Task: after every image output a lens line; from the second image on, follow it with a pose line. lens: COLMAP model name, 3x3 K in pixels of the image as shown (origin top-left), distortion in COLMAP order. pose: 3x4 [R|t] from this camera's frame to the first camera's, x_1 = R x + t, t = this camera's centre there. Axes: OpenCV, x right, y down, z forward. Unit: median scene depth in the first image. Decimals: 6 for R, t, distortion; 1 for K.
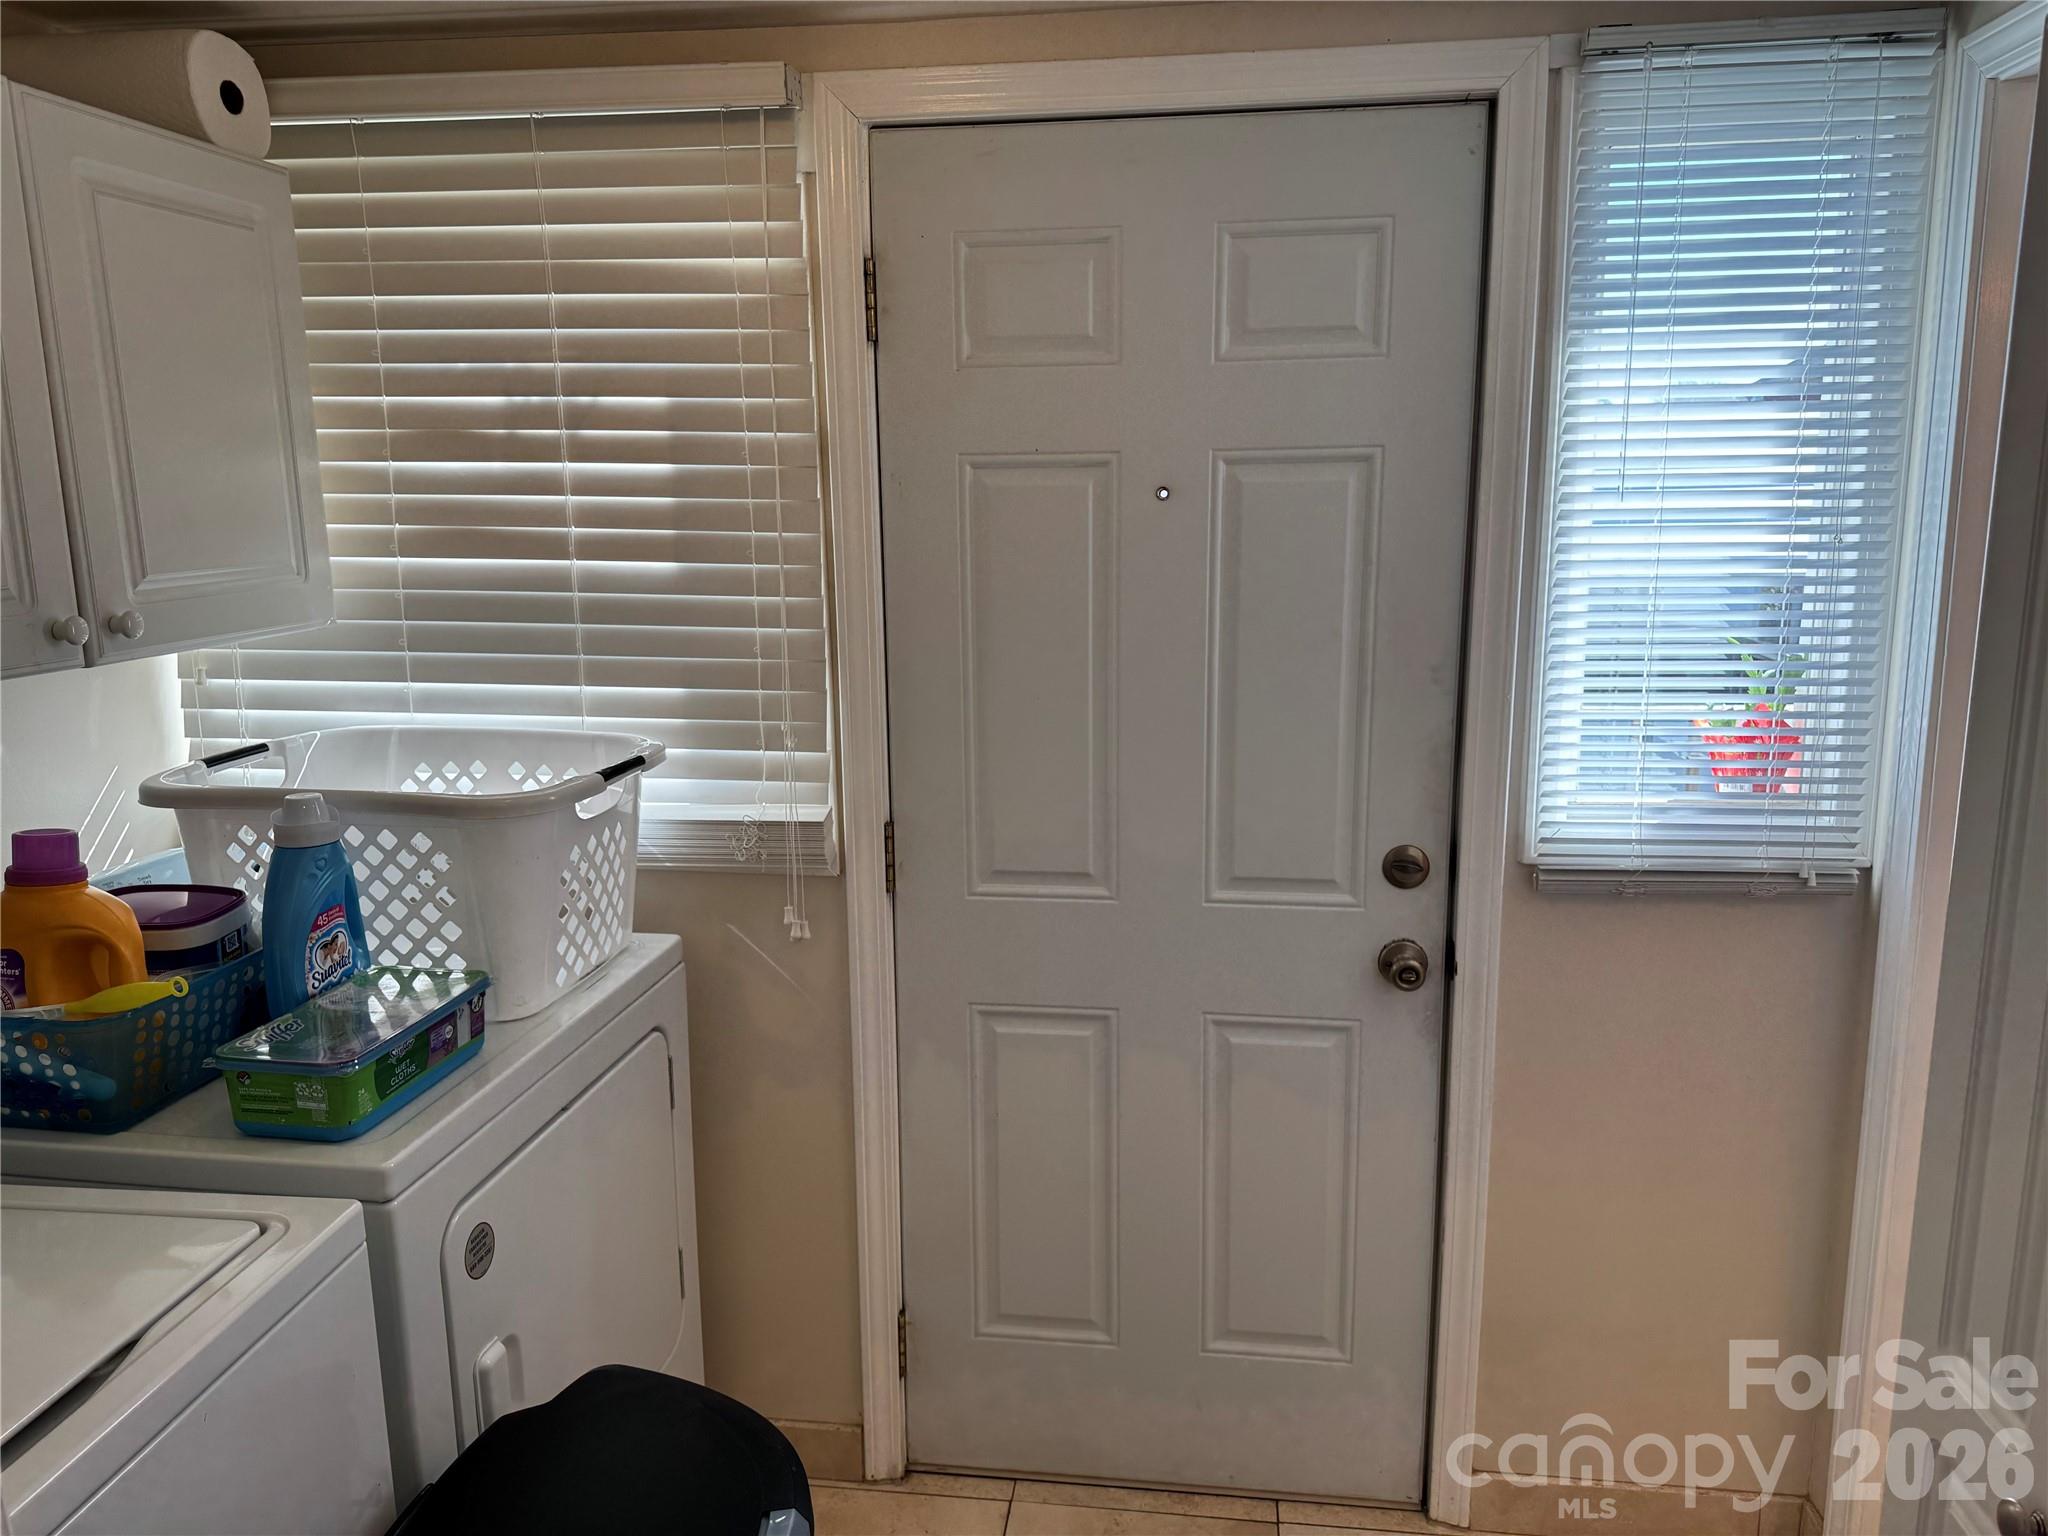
lens RADIAL K [[1438.0, 0, 1007.5], [0, 1438.0, 760.1], [0, 0, 1]] dist [0.080538, -0.096756]
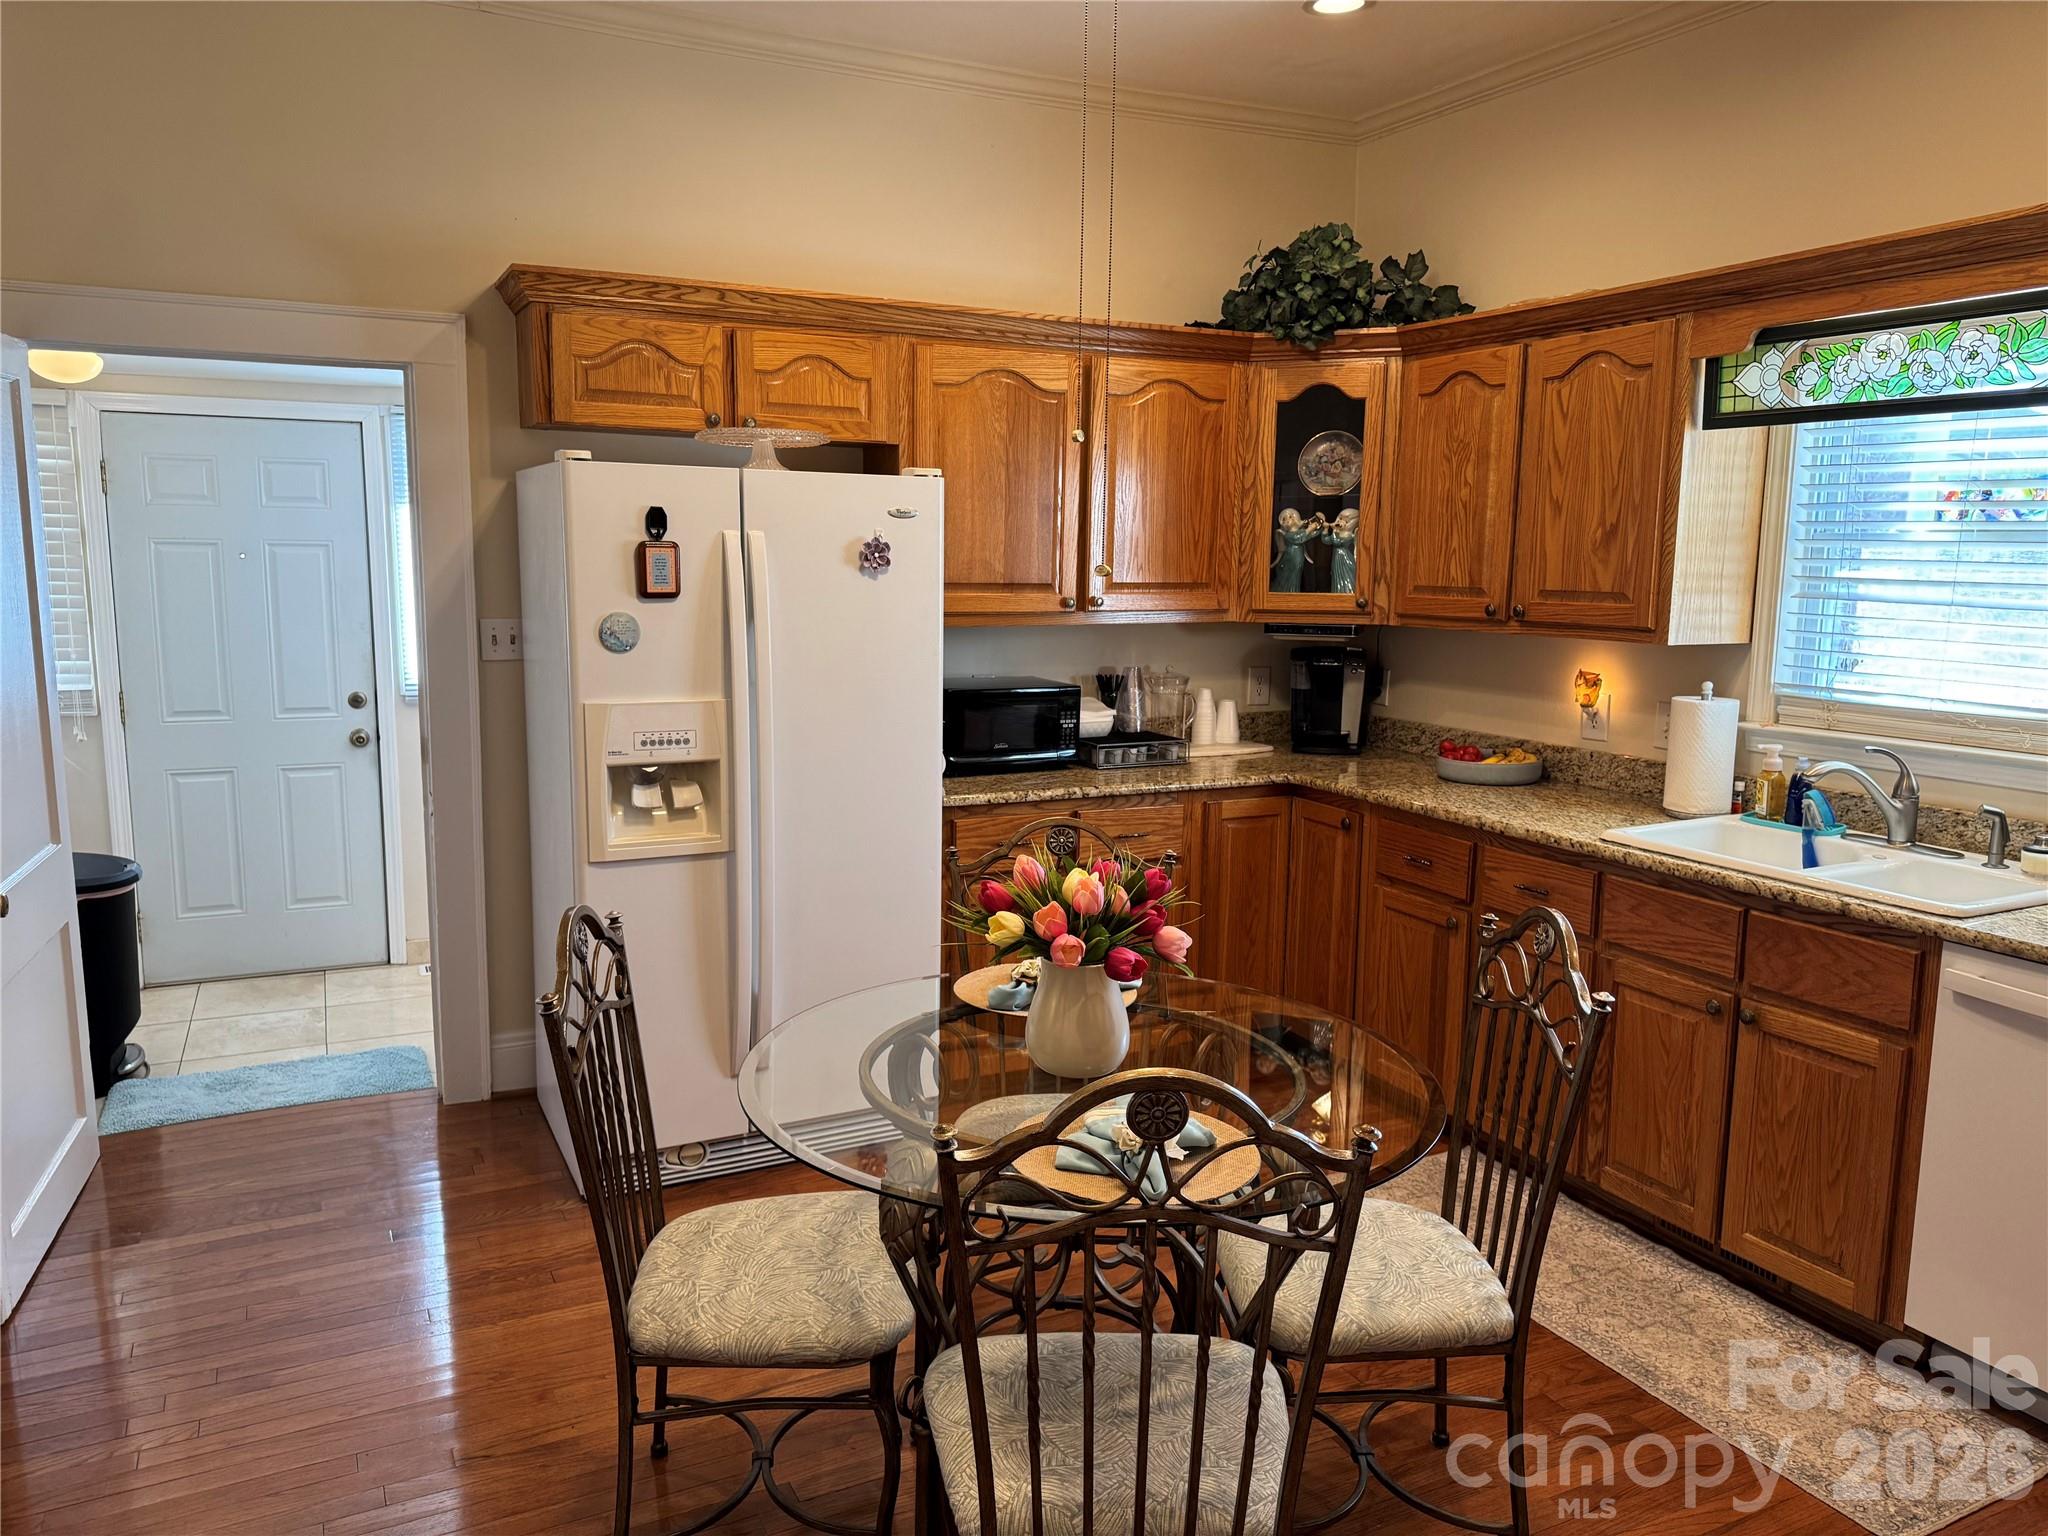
lens RADIAL K [[1438.0, 0, 1016.1], [0, 1438.0, 772.1], [0, 0, 1]] dist [0.080538, -0.096756]
pose [[0.813617, -0.063563, 0.577916, -0.289057], [0.090774, 0.995704, -0.018282, 0.361088], [-0.574271, 0.067335, 0.815891, -1.838632]]
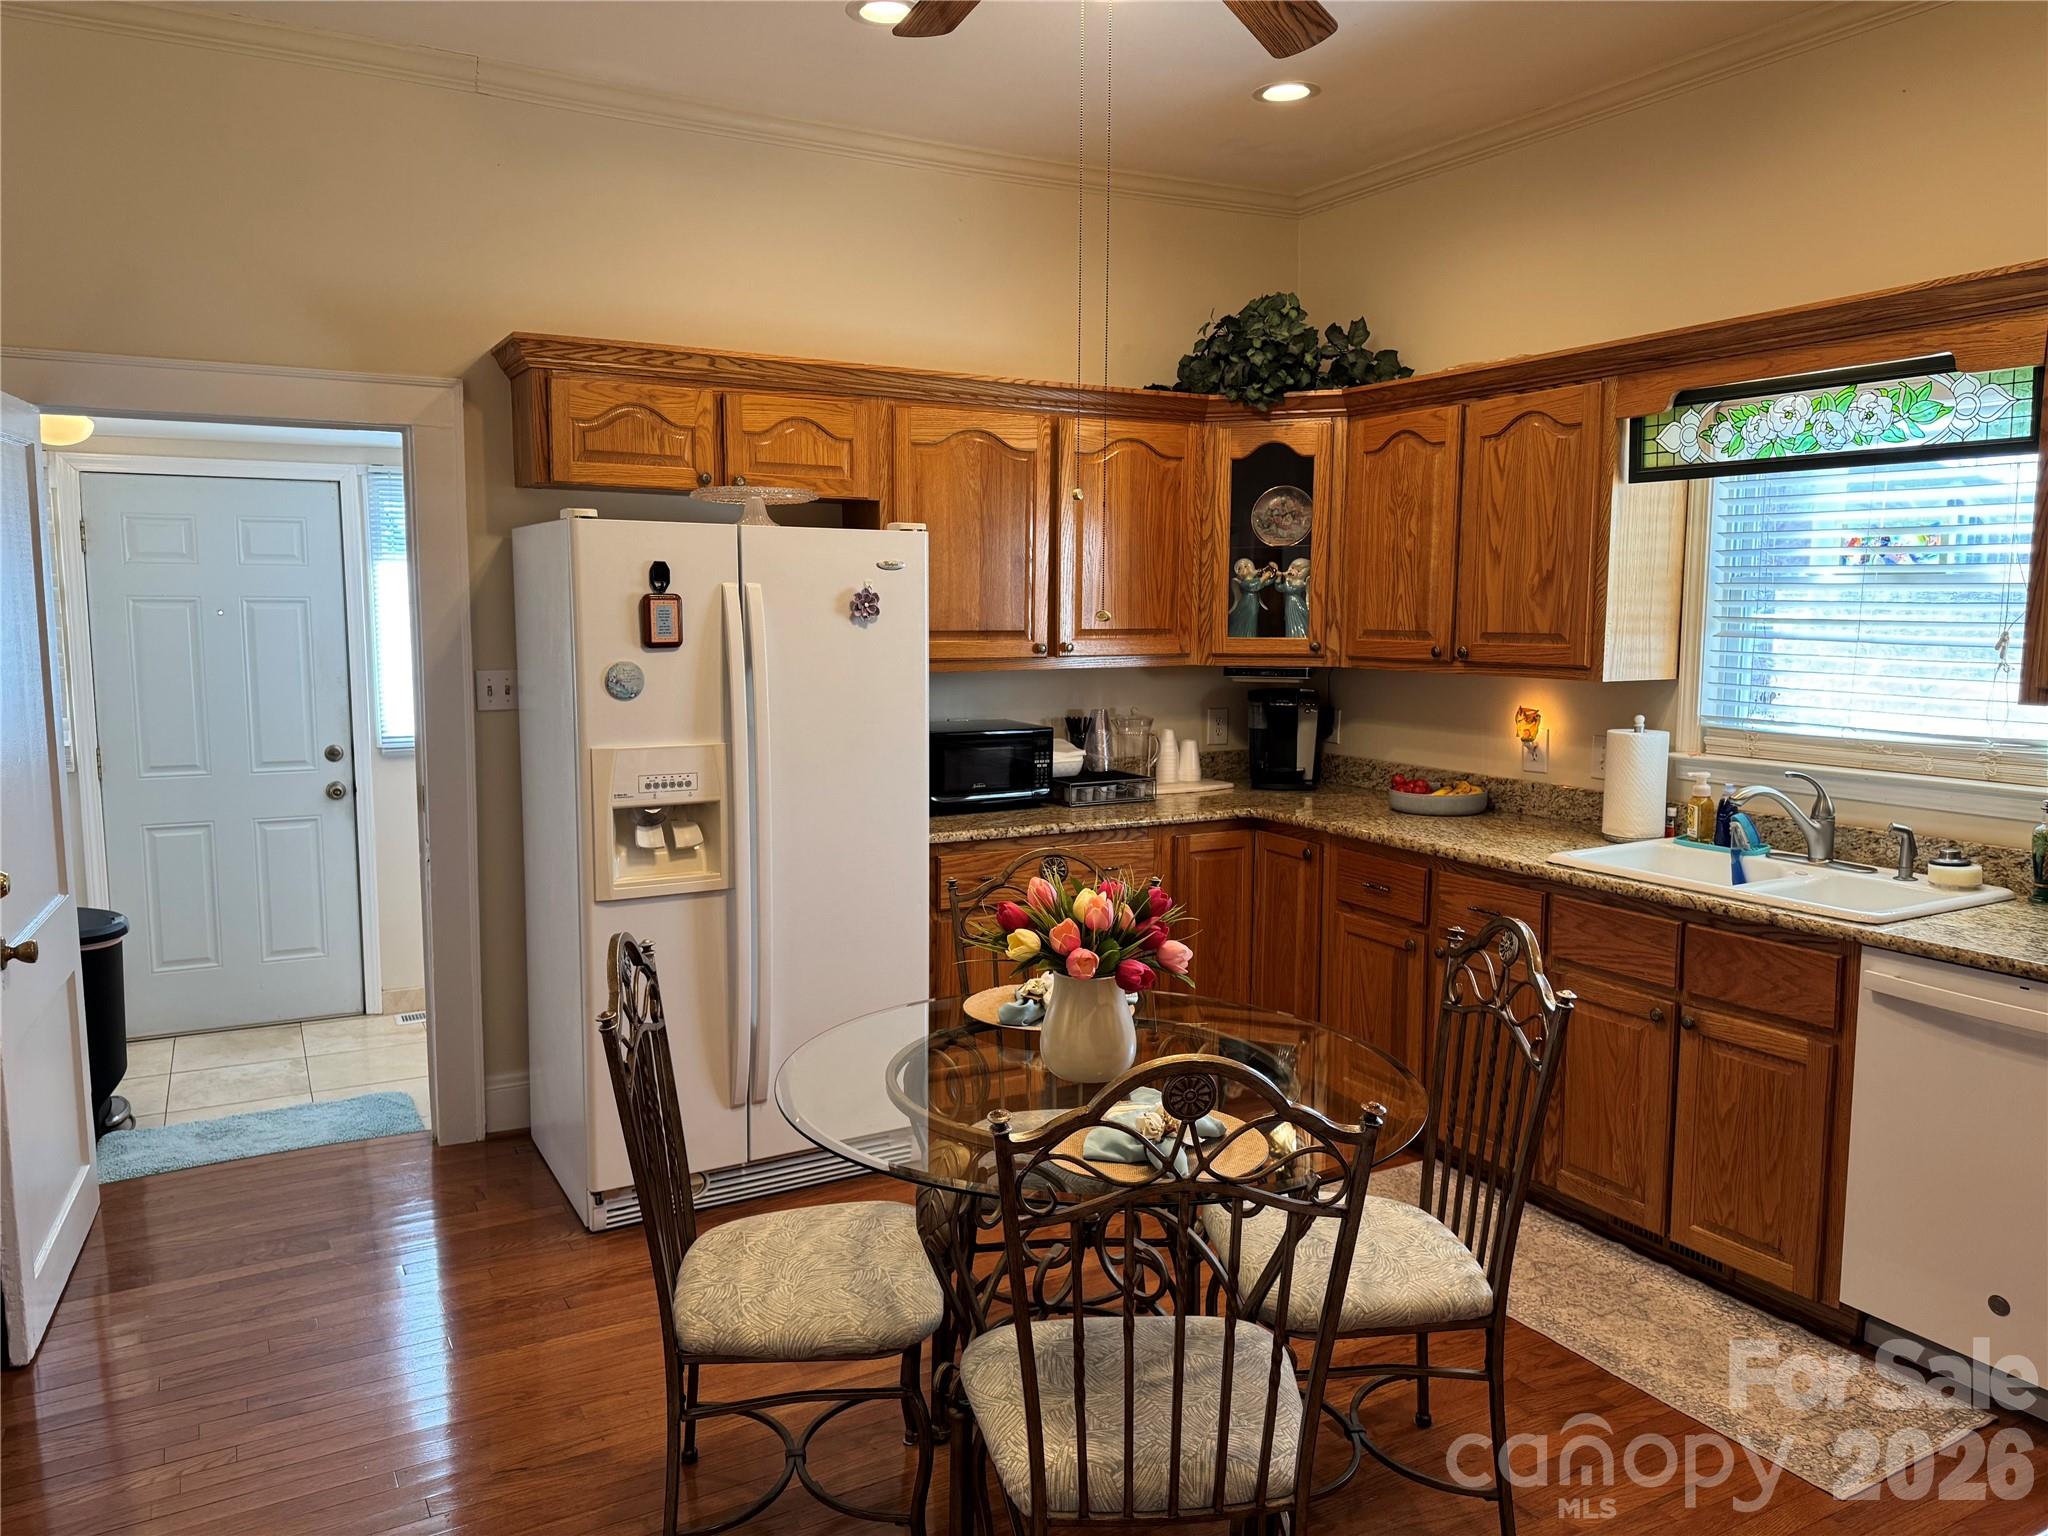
lens RADIAL K [[1438.0, 0, 1018.2], [0, 1438.0, 772.5], [0, 0, 1]] dist [0.080538, -0.096756]
pose [[0.784526, -0.055516, 0.617605, -0.396037], [0.107920, 0.993009, -0.047827, 0.373533], [-0.610632, 0.104173, 0.785033, -1.876222]]
